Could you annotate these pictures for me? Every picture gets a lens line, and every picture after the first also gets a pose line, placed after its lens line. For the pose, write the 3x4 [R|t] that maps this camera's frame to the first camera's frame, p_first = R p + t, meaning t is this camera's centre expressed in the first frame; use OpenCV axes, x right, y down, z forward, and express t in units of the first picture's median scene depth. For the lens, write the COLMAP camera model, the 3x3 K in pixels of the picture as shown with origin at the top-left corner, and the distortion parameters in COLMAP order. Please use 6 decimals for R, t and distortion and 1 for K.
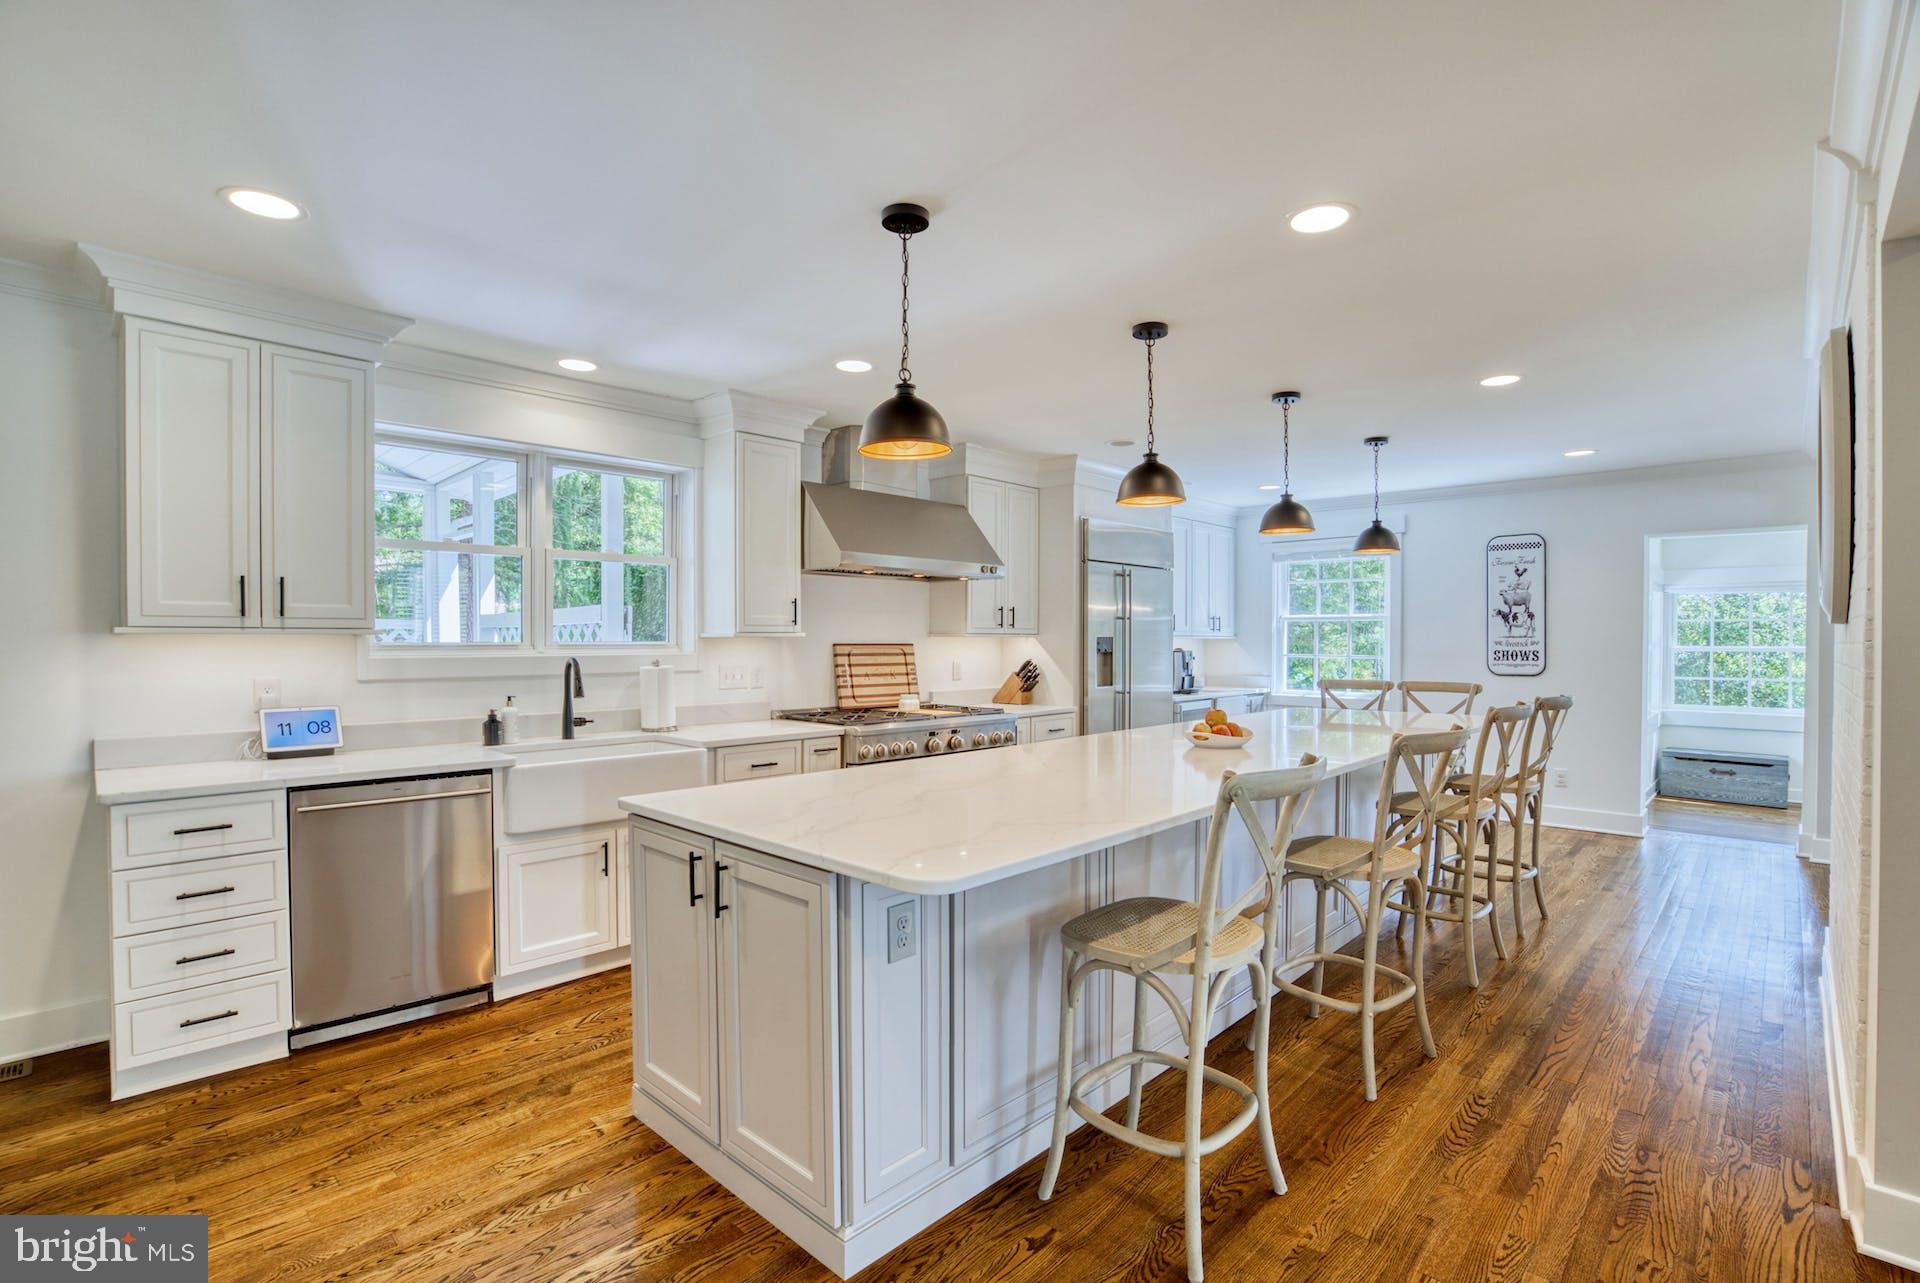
lens RADIAL K [[878.5, 0, 973.8], [0, 878.5, 649.9], [0, 0, 1]] dist [-0.009206, 0.000958]
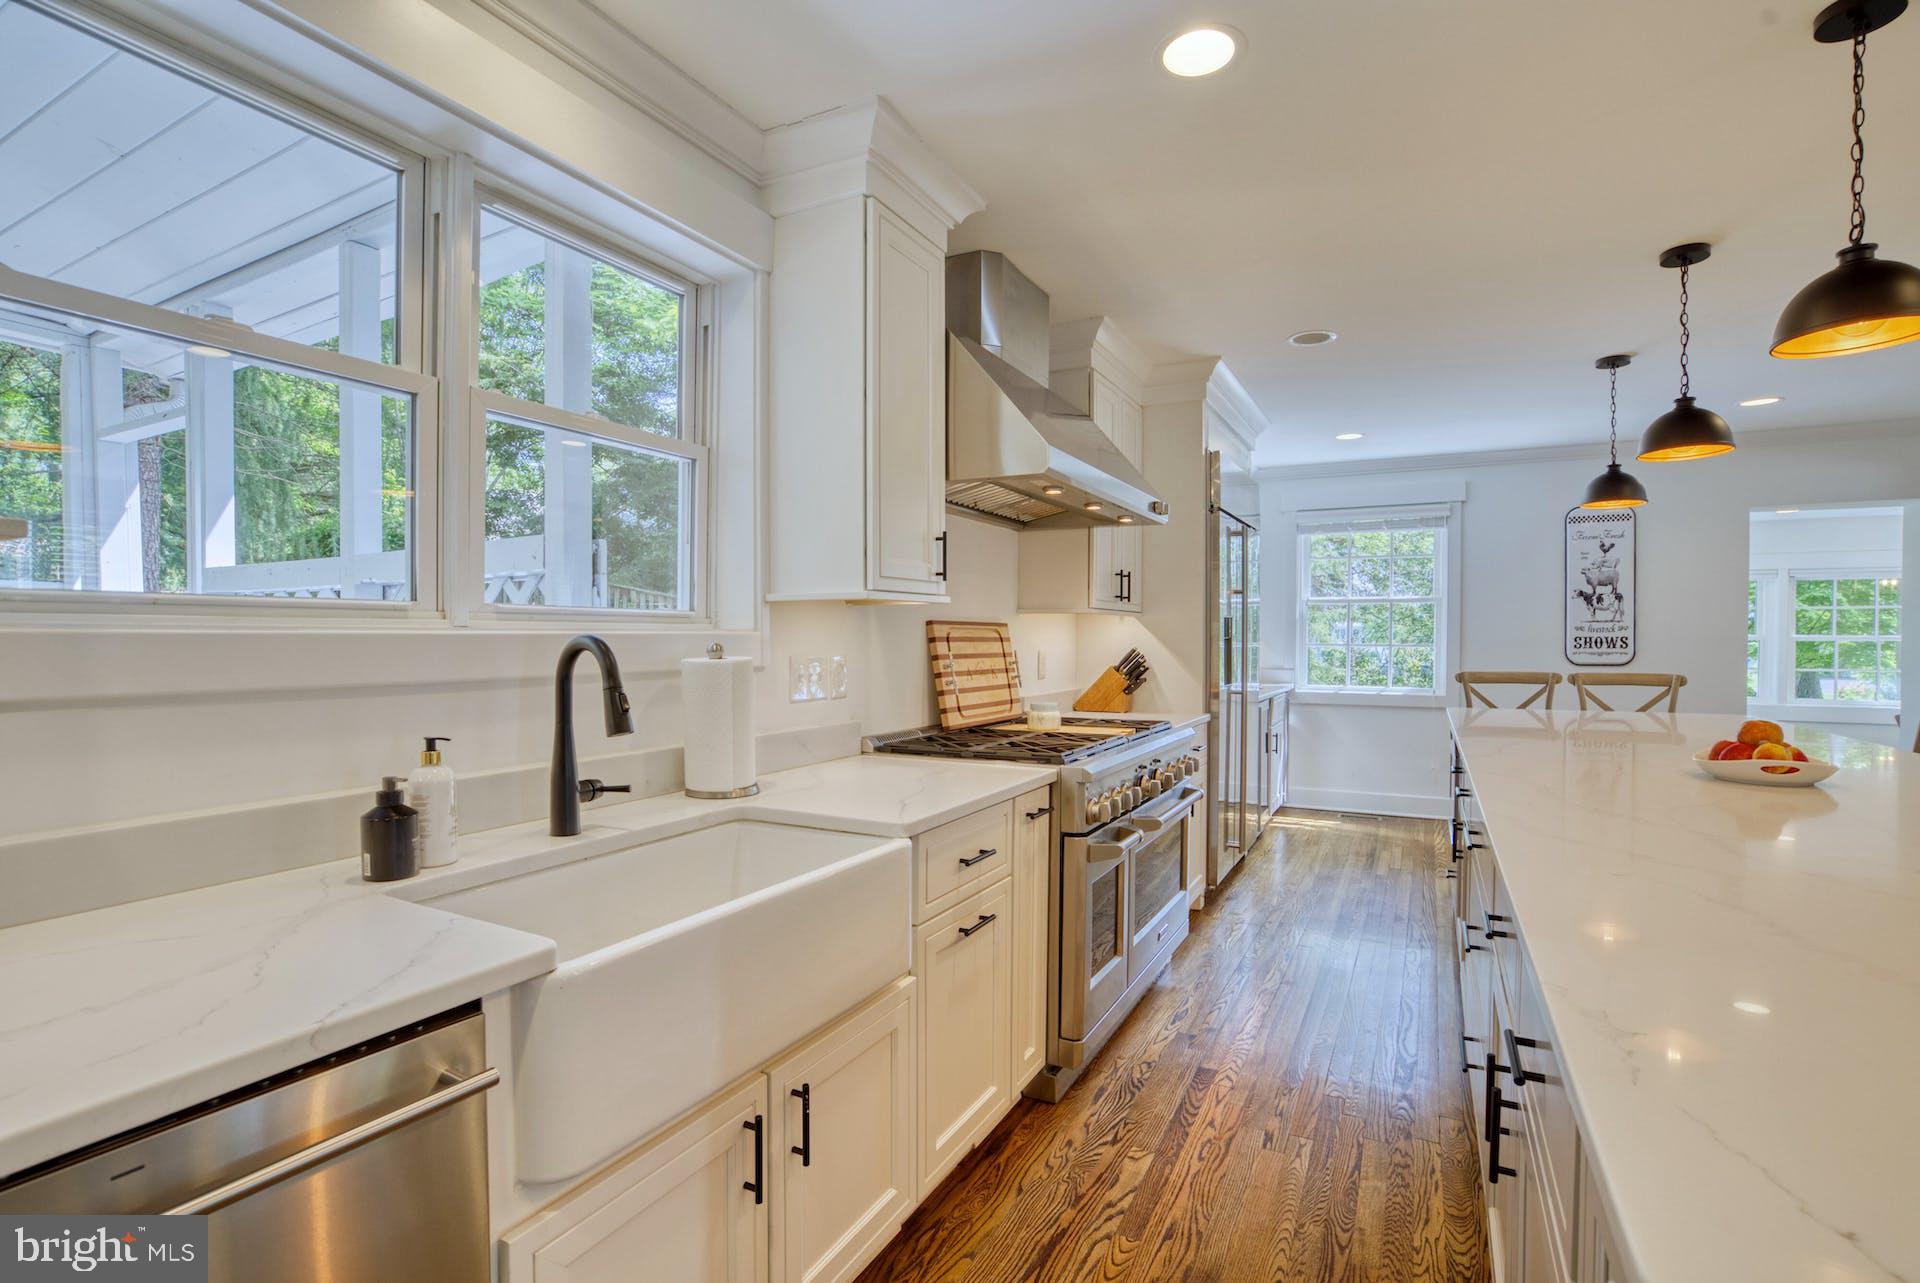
lens RADIAL K [[878.5, 0, 973.7], [0, 878.5, 652.7], [0, 0, 1]] dist [-0.009206, 0.000958]
pose [[0.963321, -0.005077, 0.268304, -0.286112], [0.003079, 0.999964, 0.007870, 0.009960], [-0.268335, -0.006755, 0.963302, 0.405682]]
